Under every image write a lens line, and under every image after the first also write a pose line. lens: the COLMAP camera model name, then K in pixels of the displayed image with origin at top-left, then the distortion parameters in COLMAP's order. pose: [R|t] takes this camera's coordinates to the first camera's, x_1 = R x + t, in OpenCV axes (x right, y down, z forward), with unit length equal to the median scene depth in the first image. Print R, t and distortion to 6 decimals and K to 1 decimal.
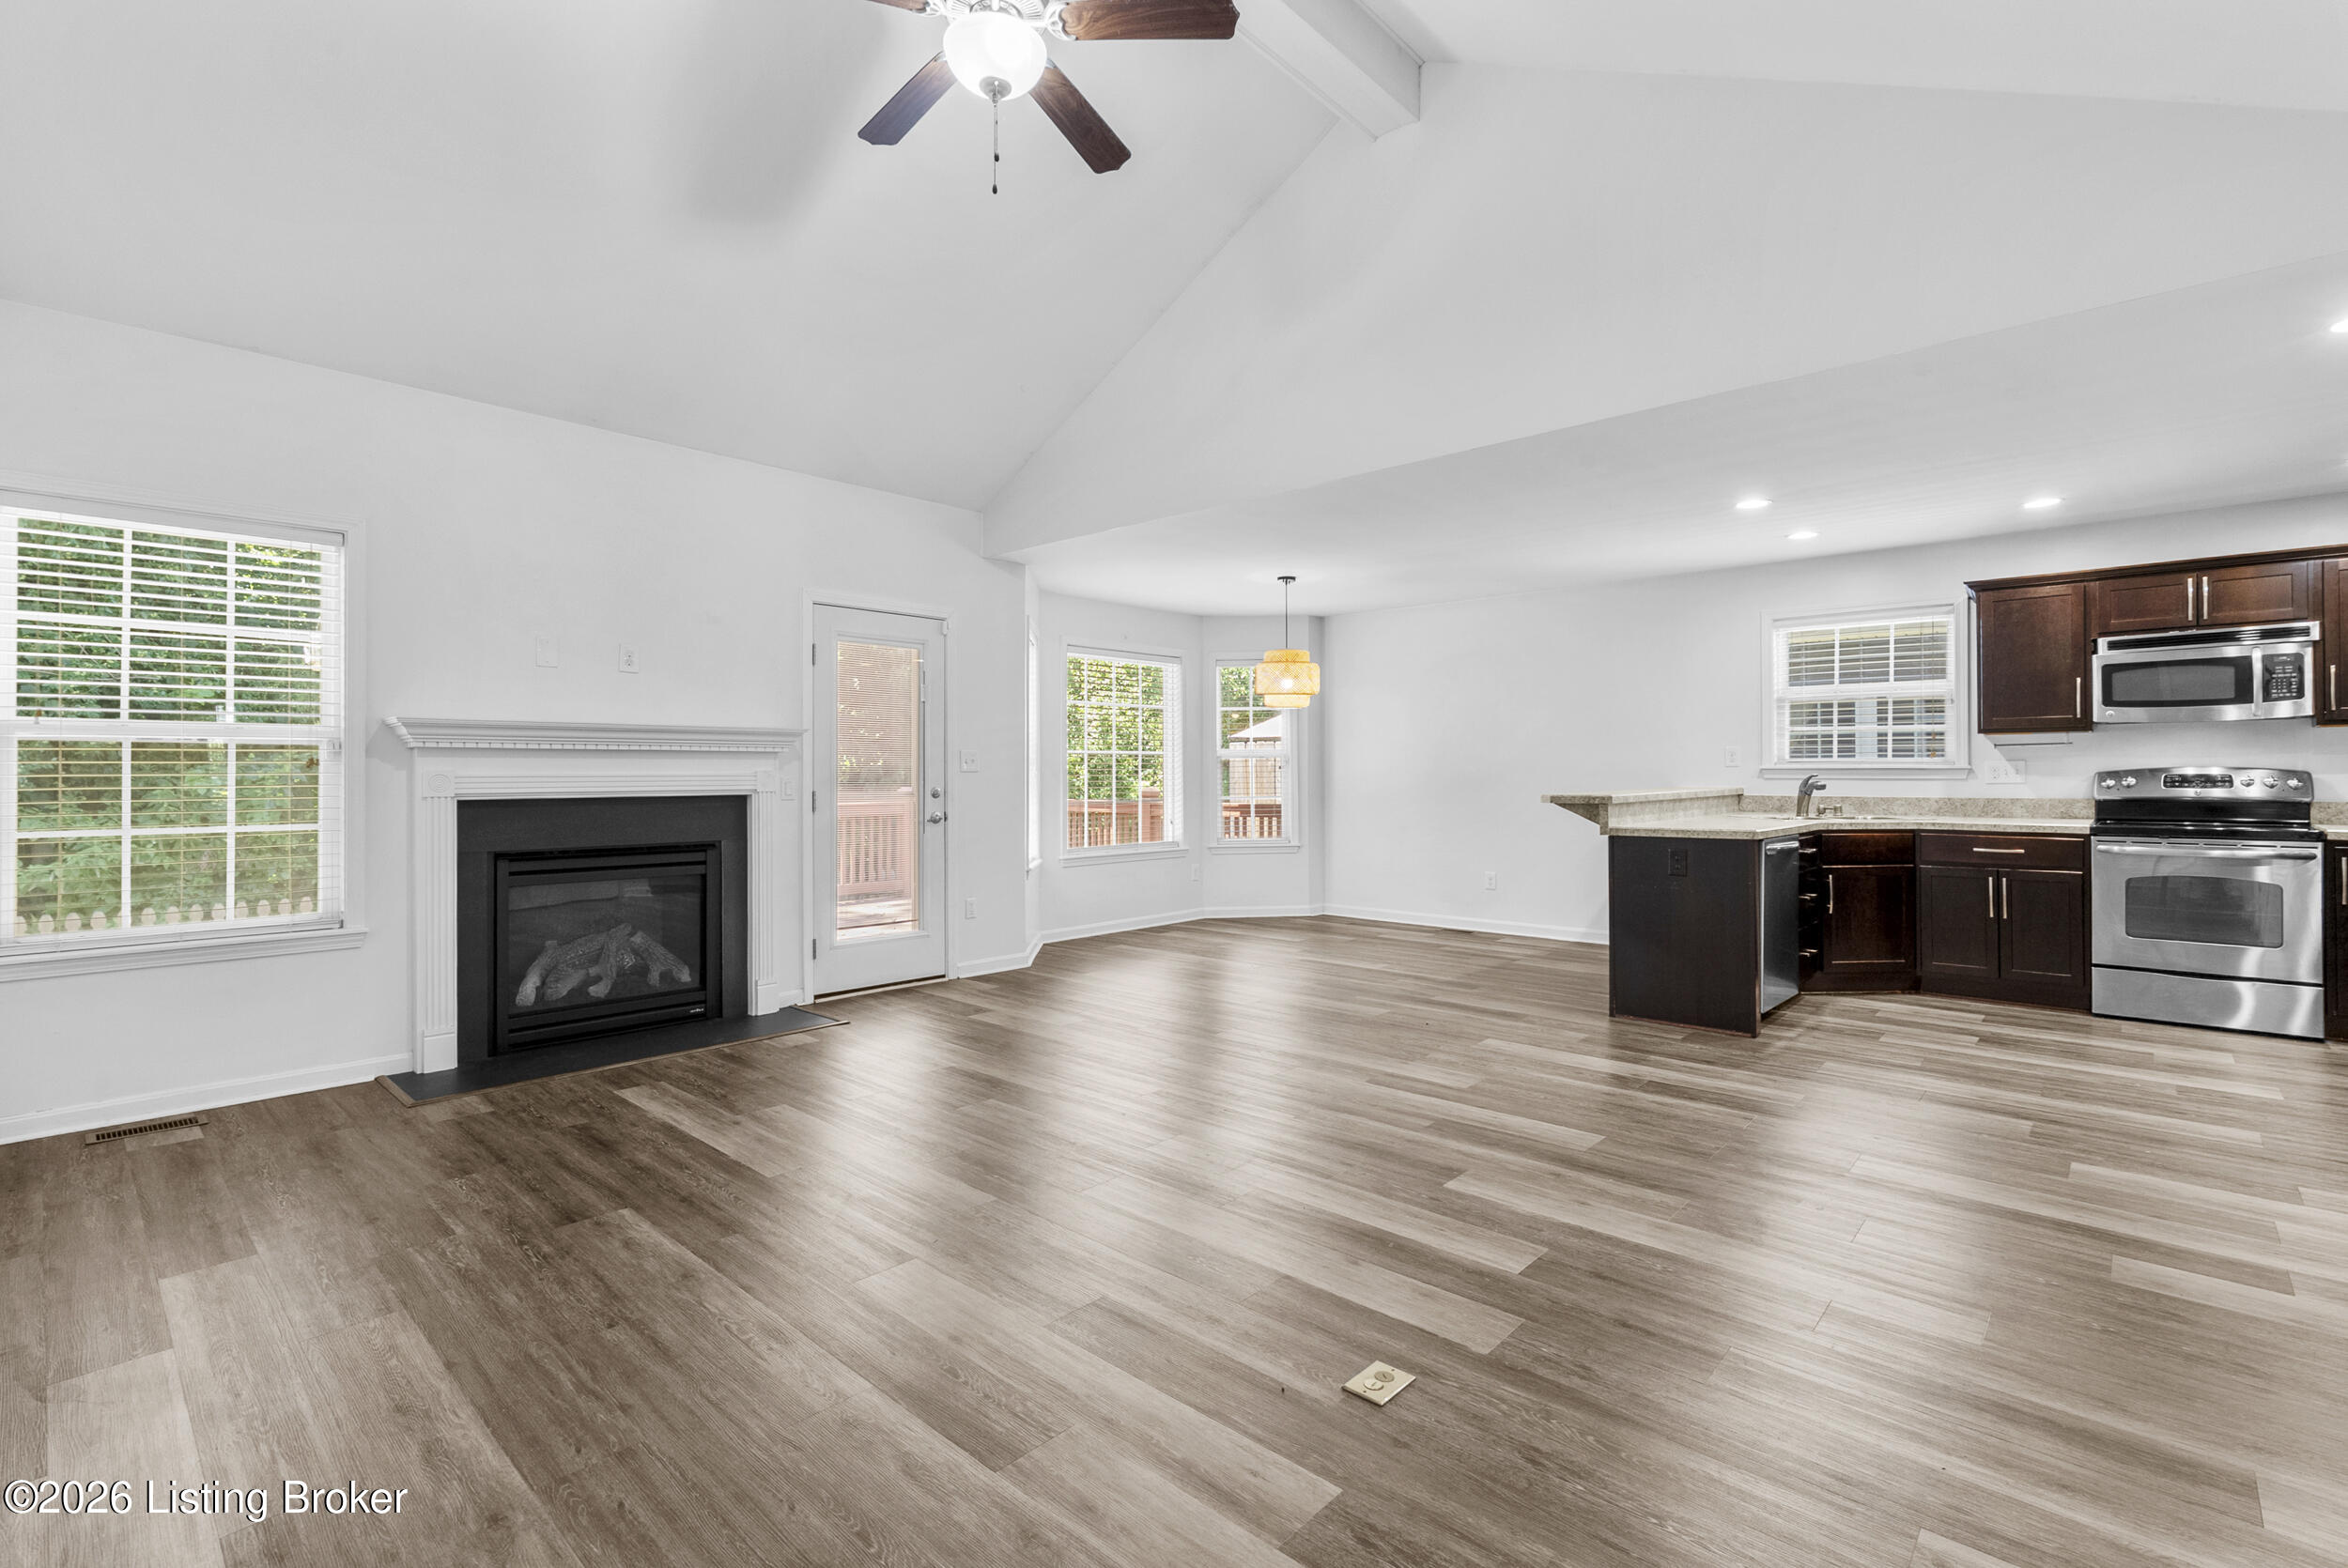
lens RADIAL K [[1064.1, 0, 1160.6], [0, 1064.1, 775.2], [0, 0, 1]] dist [0.001499, -0.000242]
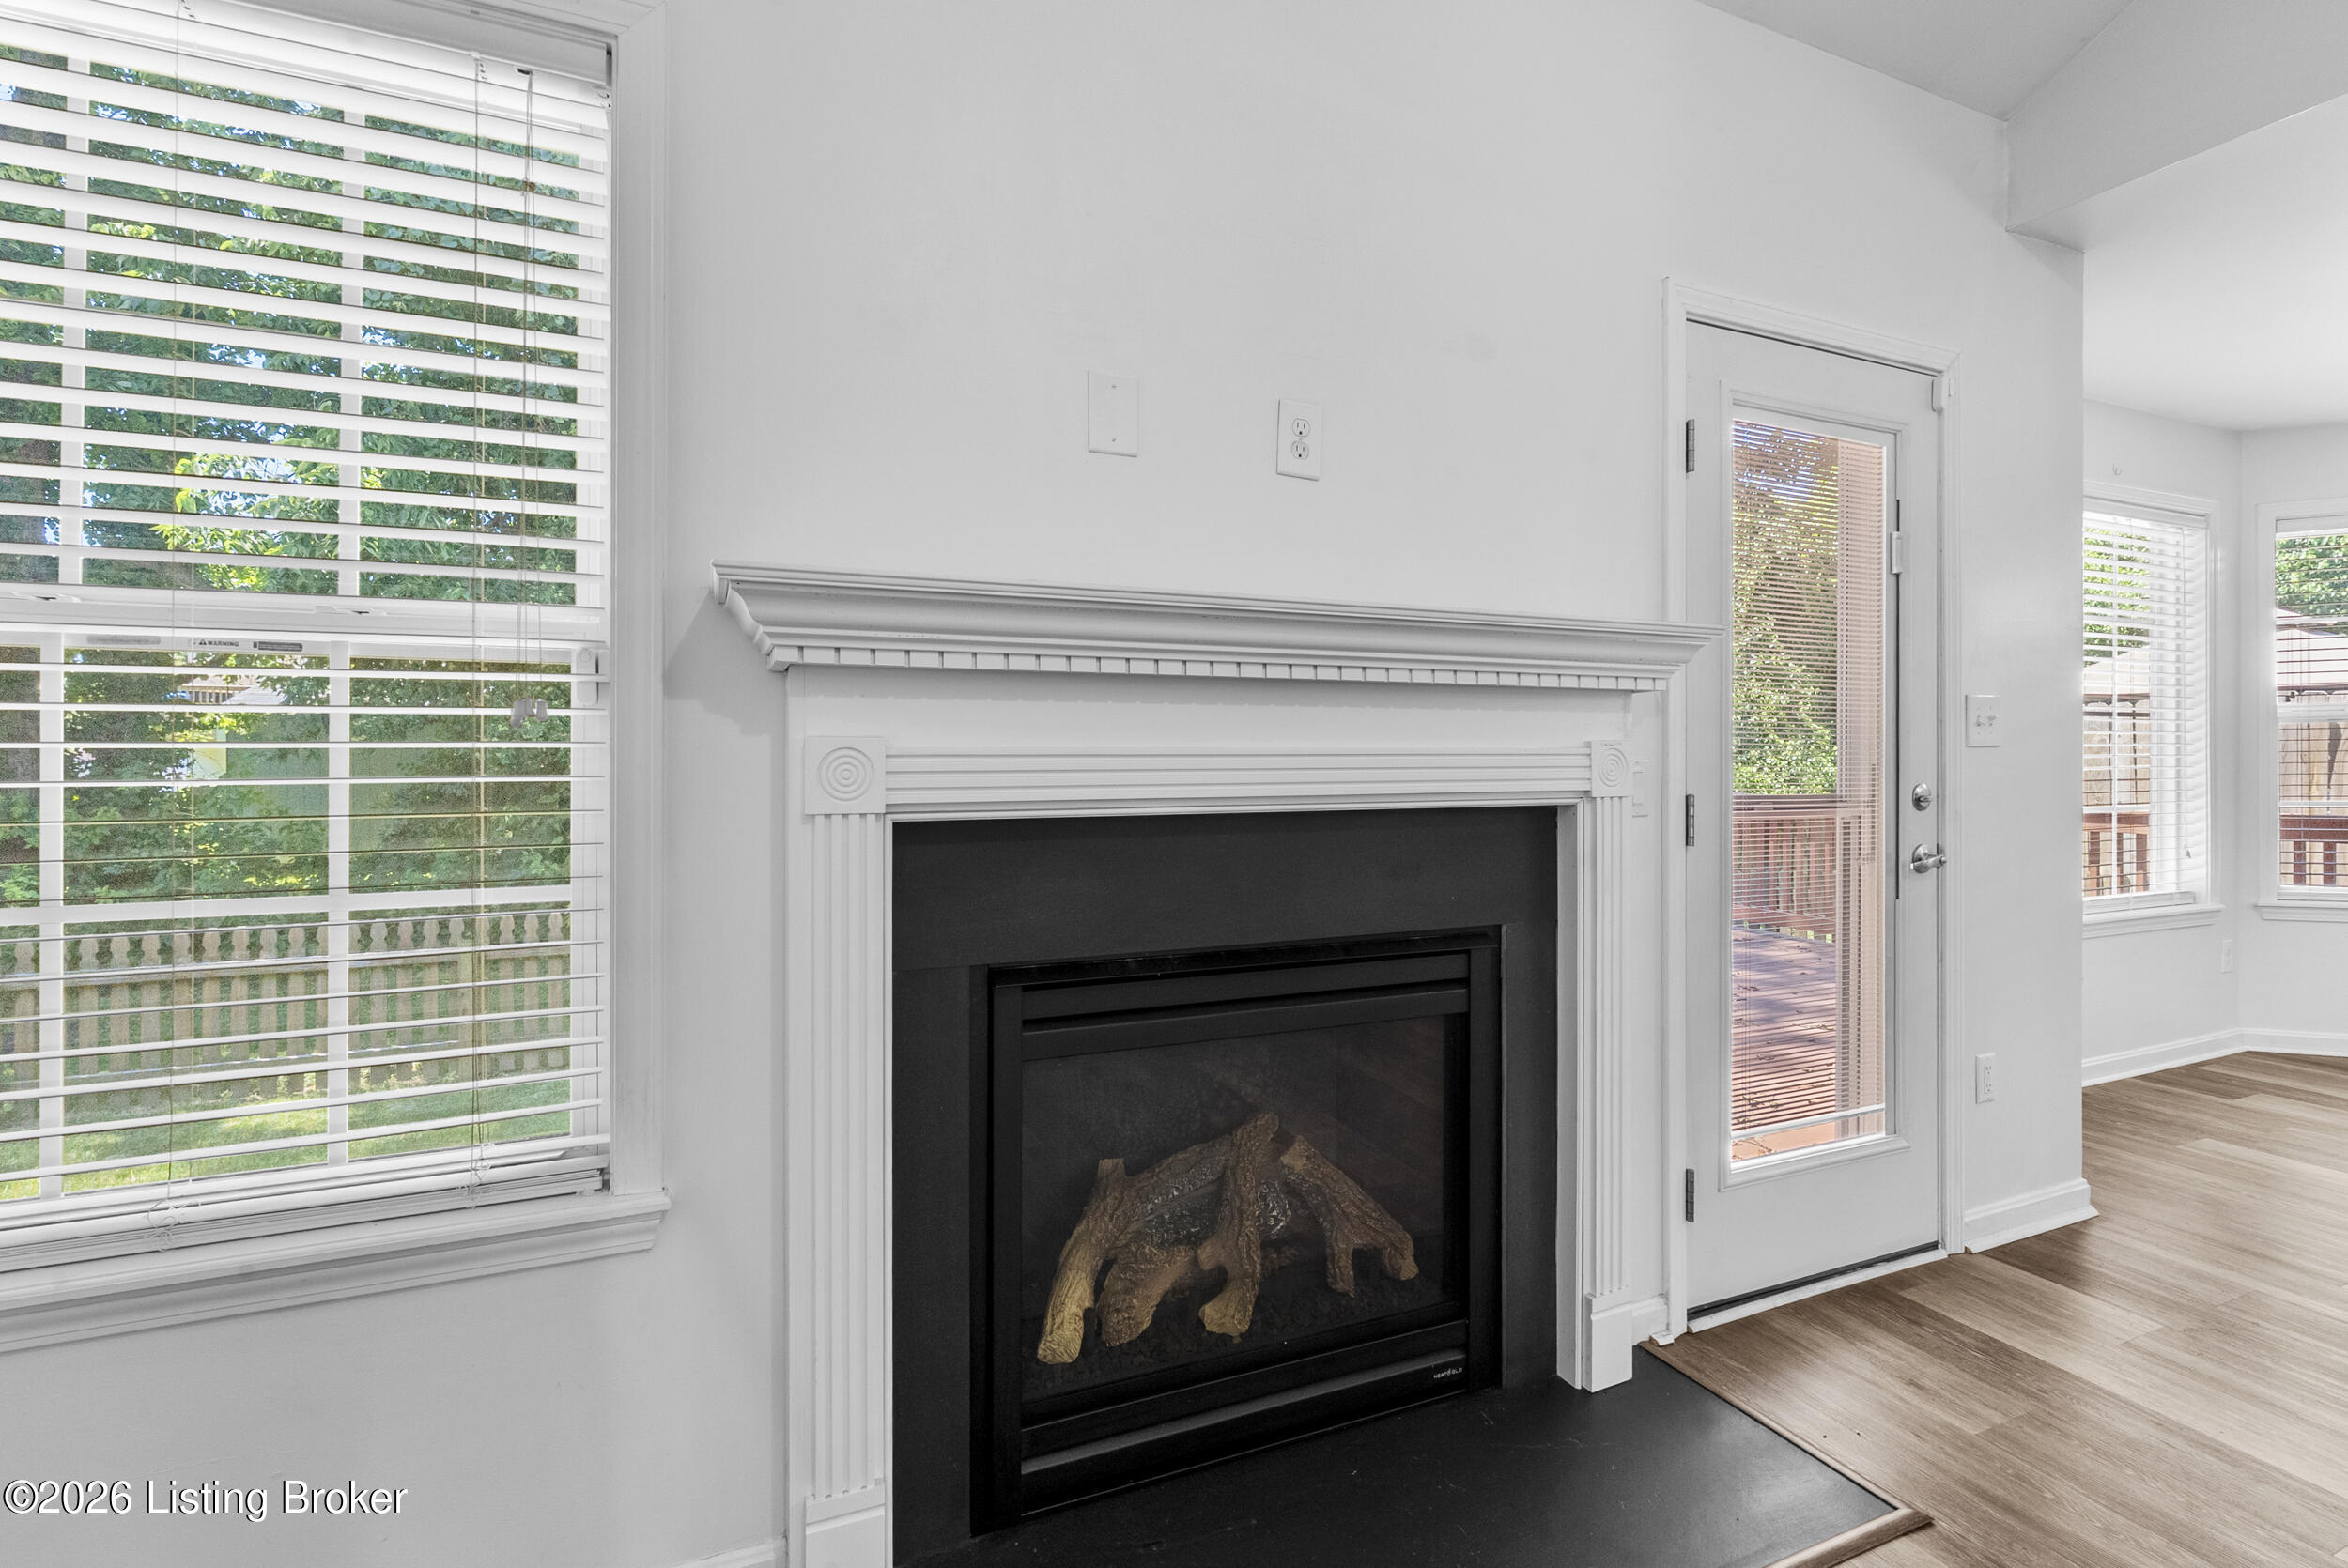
lens RADIAL K [[1064.1, 0, 1167.6], [0, 1064.1, 769.1], [0, 0, 1]] dist [0.001499, -0.000242]
pose [[0.915855, 0.000333, -0.401510, -0.367639], [0.000844, 0.999996, 0.002754, 0.004808], [0.401509, -0.002861, 0.915851, 0.601153]]
